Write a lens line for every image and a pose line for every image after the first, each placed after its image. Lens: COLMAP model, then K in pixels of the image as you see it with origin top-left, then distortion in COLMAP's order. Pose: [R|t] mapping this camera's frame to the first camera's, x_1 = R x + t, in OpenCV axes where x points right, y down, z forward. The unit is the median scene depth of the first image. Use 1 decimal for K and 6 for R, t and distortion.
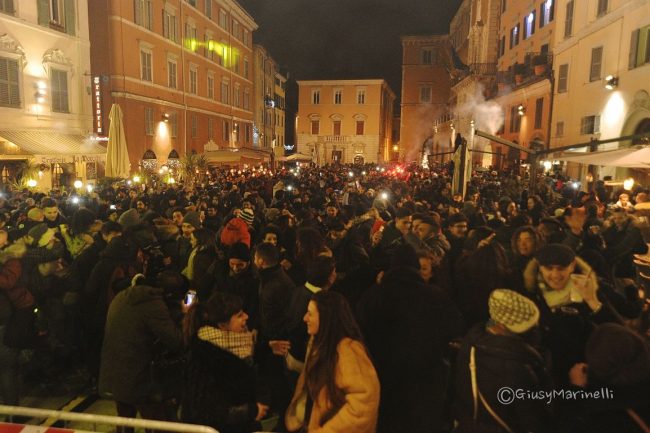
lens RADIAL K [[492.7, 0, 321.6], [0, 492.7, 217.5], [0, 0, 1]] dist [0.003578, -0.000406]
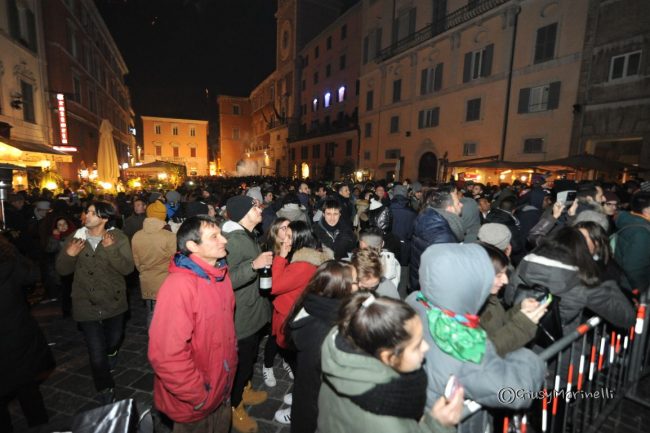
lens RADIAL K [[297.8, 0, 321.7], [0, 297.8, 216.8], [0, 0, 1]] dist [-0.016637, 0.000751]
pose [[0.833503, -0.072090, 0.547791, -0.292175], [0.060371, 0.997398, 0.039401, 0.005108], [-0.549207, 0.000230, 0.835687, 0.090505]]
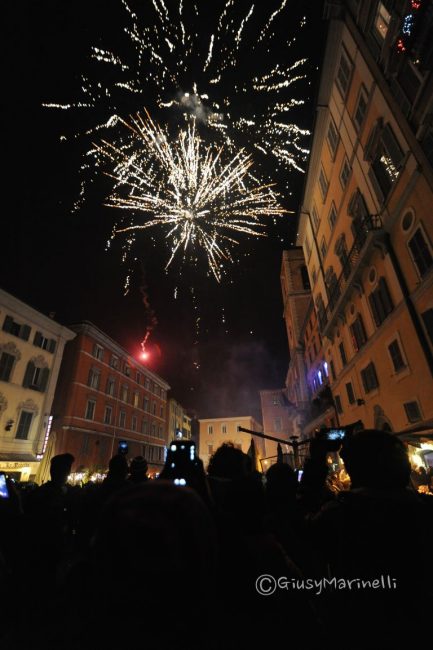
lens RADIAL K [[296.7, 0, 216.4], [0, 296.7, 322.9], [0, 0, 1]] dist [-0.018088, 0.000730]
pose [[0.998773, -0.048581, -0.009582, 0.096351], [0.034934, 0.828453, -0.558968, 0.019173], [0.035093, 0.557948, 0.829134, 0.033465]]
